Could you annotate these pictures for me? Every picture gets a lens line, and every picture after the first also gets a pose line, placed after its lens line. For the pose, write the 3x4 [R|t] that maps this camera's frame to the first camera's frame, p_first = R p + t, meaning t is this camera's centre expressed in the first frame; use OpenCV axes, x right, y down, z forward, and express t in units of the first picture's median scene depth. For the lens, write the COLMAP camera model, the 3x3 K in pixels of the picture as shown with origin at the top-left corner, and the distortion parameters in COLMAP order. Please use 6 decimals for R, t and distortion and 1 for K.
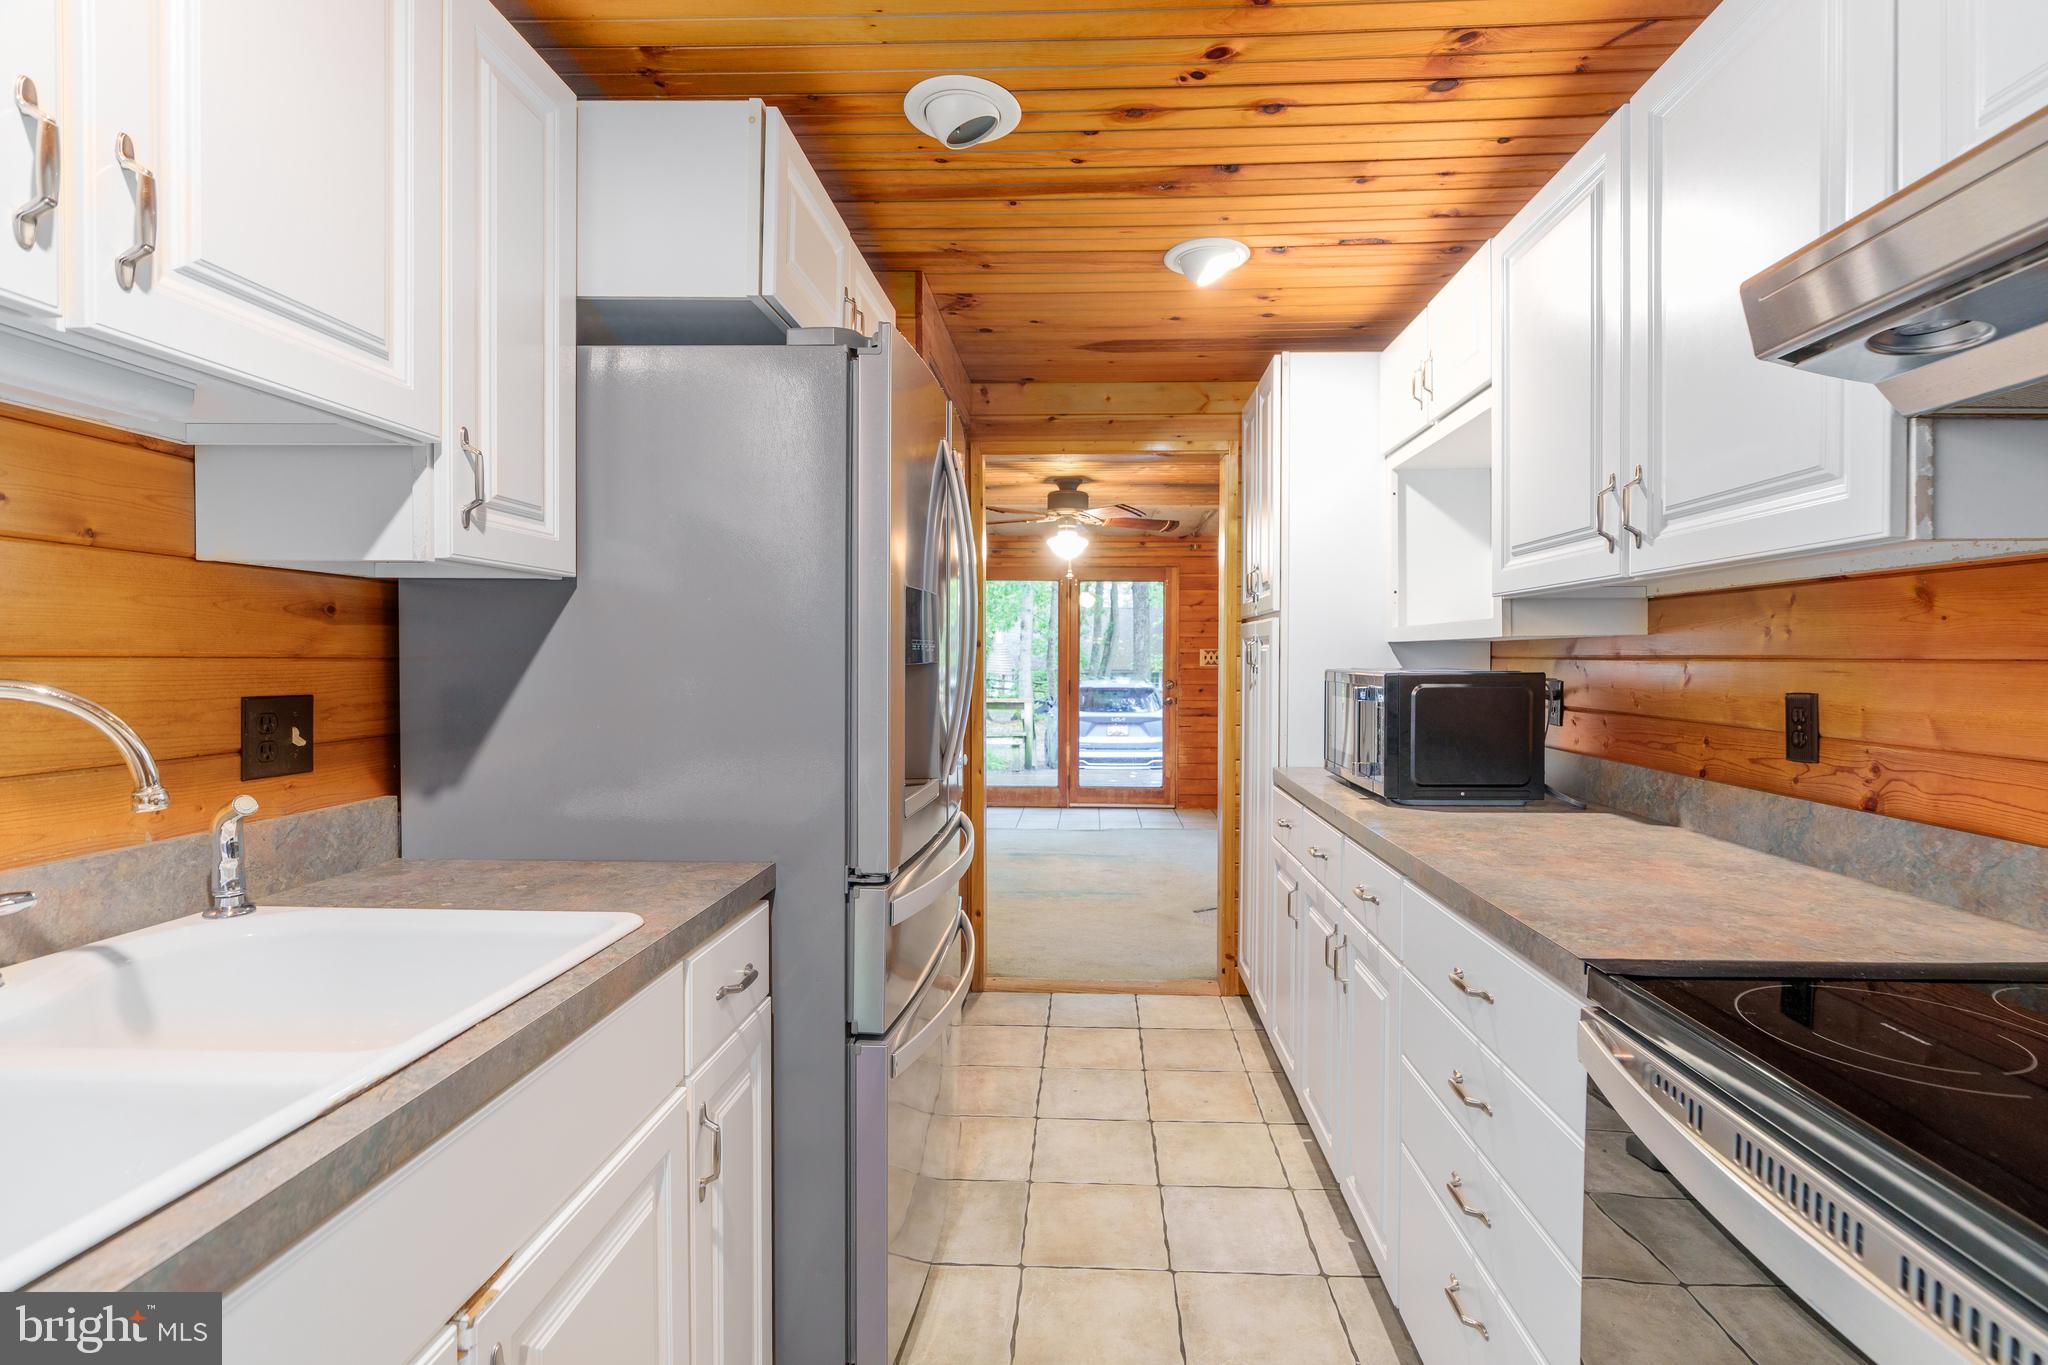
lens RADIAL K [[921.8, 0, 1031.2], [0, 921.8, 675.8], [0, 0, 1]] dist [0.000191, 0.000011]
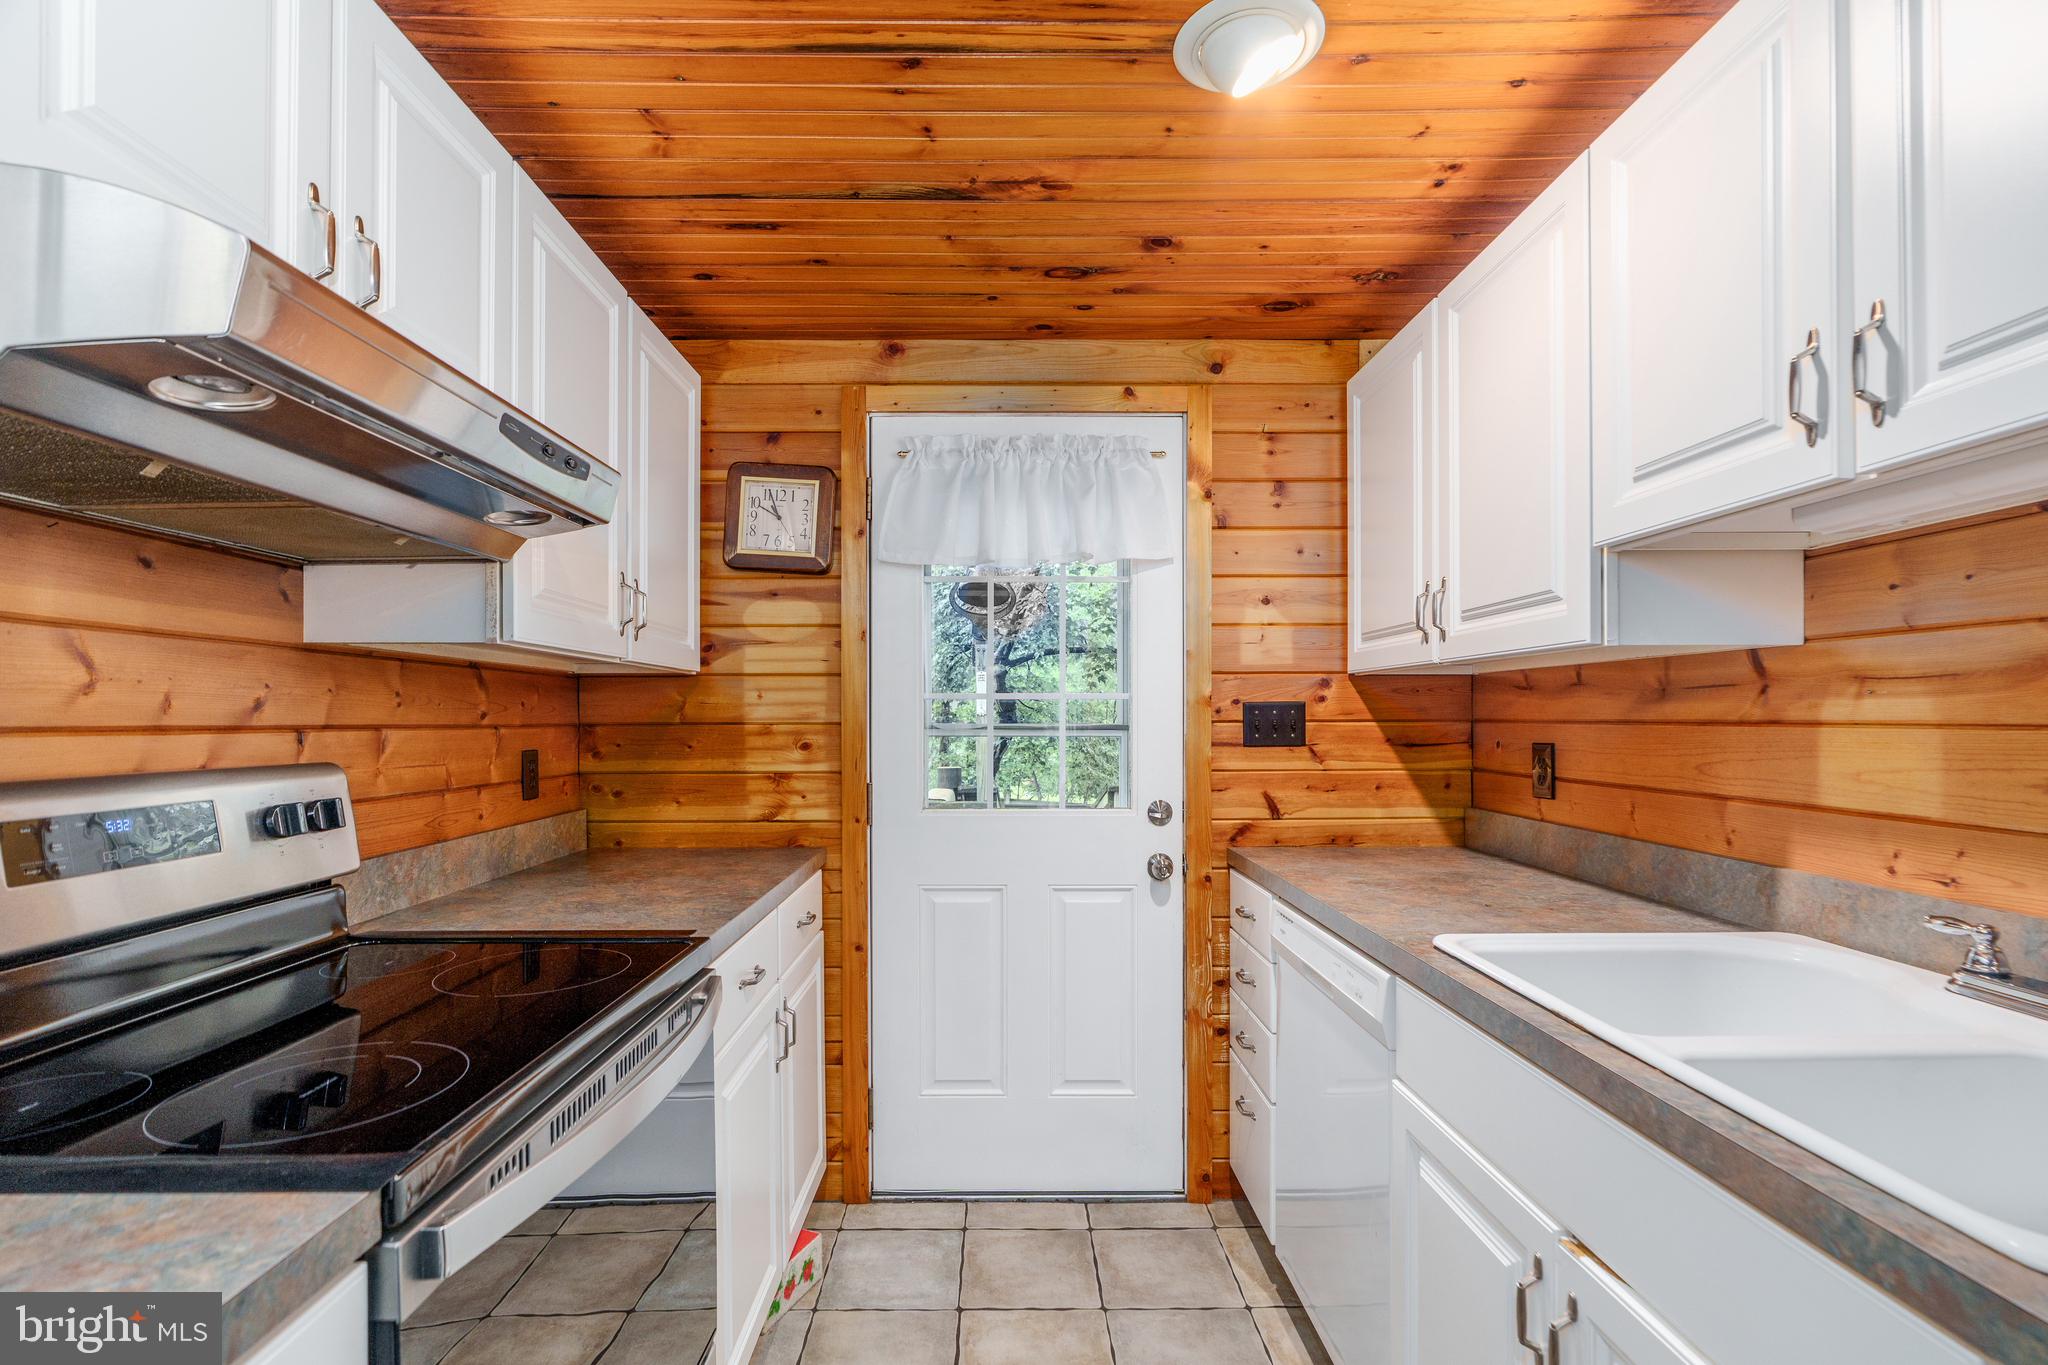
lens RADIAL K [[921.8, 0, 1017.8], [0, 921.8, 698.1], [0, 0, 1]] dist [0.000191, 0.000011]
pose [[-0.997465, -0.005621, -0.070930, 0.234877], [-0.004958, 0.999942, -0.009525, -0.043886], [0.070979, -0.009149, -0.997436, 2.130638]]
